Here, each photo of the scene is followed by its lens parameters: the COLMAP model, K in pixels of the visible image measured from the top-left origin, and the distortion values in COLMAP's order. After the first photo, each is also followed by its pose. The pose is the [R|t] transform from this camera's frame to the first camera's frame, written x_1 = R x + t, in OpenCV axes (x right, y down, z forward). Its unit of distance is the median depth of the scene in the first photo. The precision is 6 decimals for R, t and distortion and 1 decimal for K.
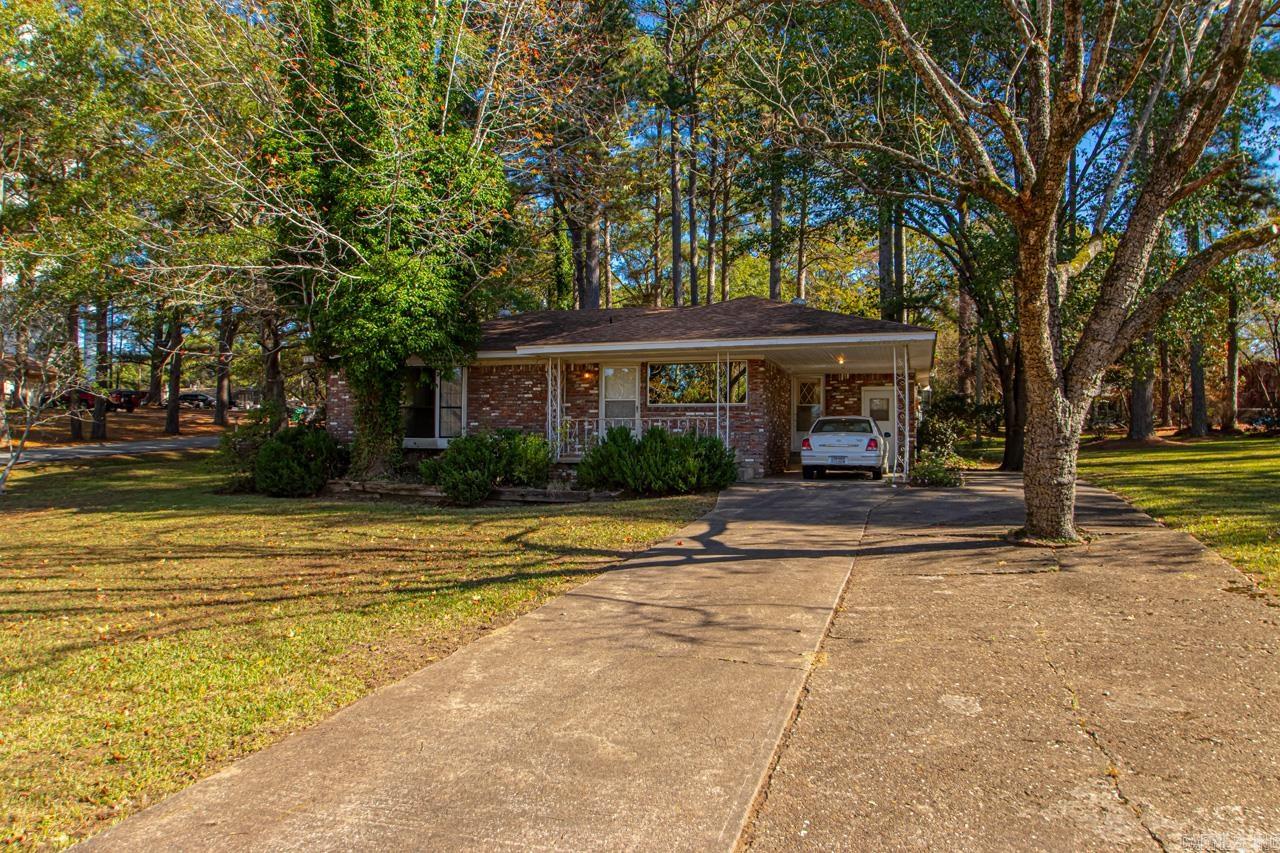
lens RADIAL K [[820.4, 0, 640.0], [0, 820.4, 426.5], [0, 0, 1]] dist [-0.007102, -0.001840]
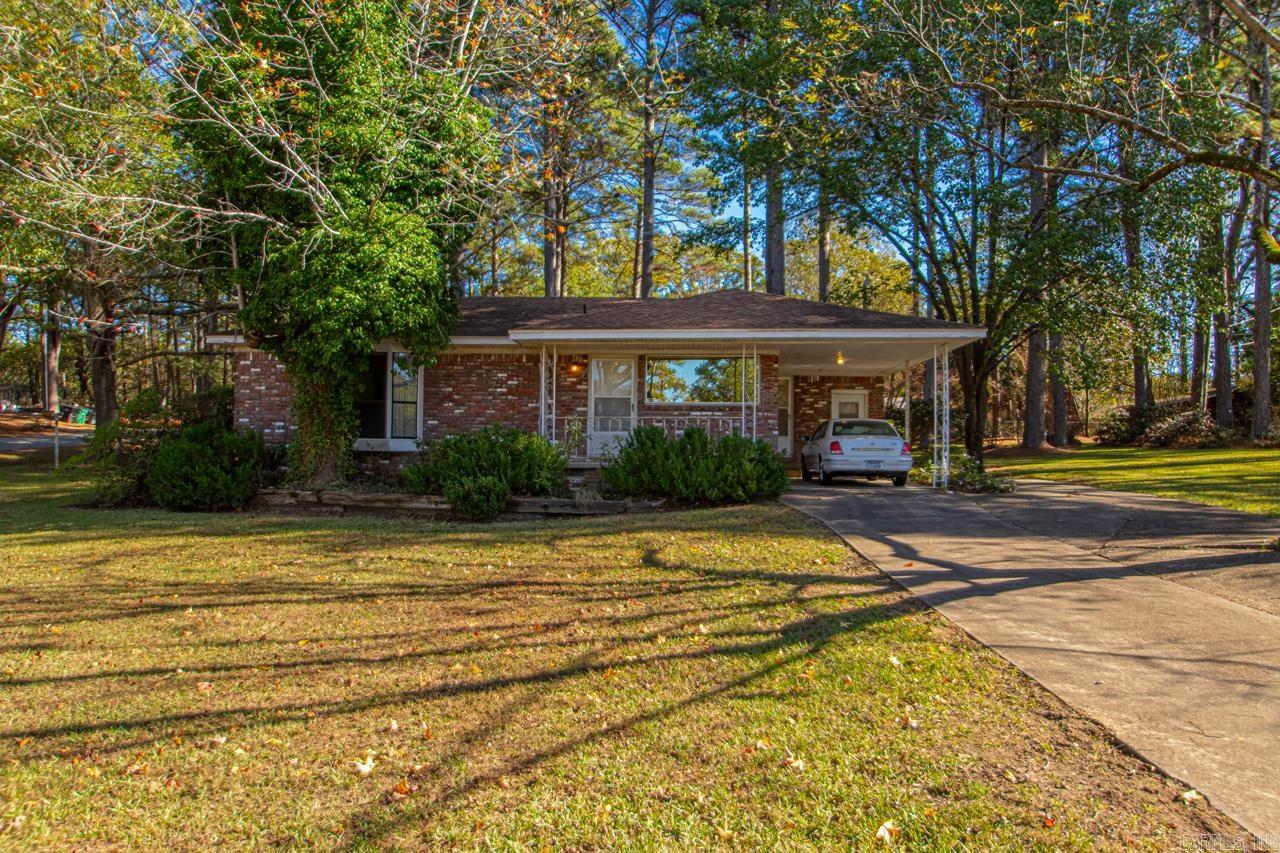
lens RADIAL K [[820.4, 0, 640.0], [0, 820.4, 426.5], [0, 0, 1]] dist [-0.007102, -0.001840]
pose [[0.973549, 0.012002, 0.228162, -0.212713], [-0.009596, 0.999886, -0.011650, 0.010166], [-0.228276, 0.009153, 0.973553, 0.146965]]
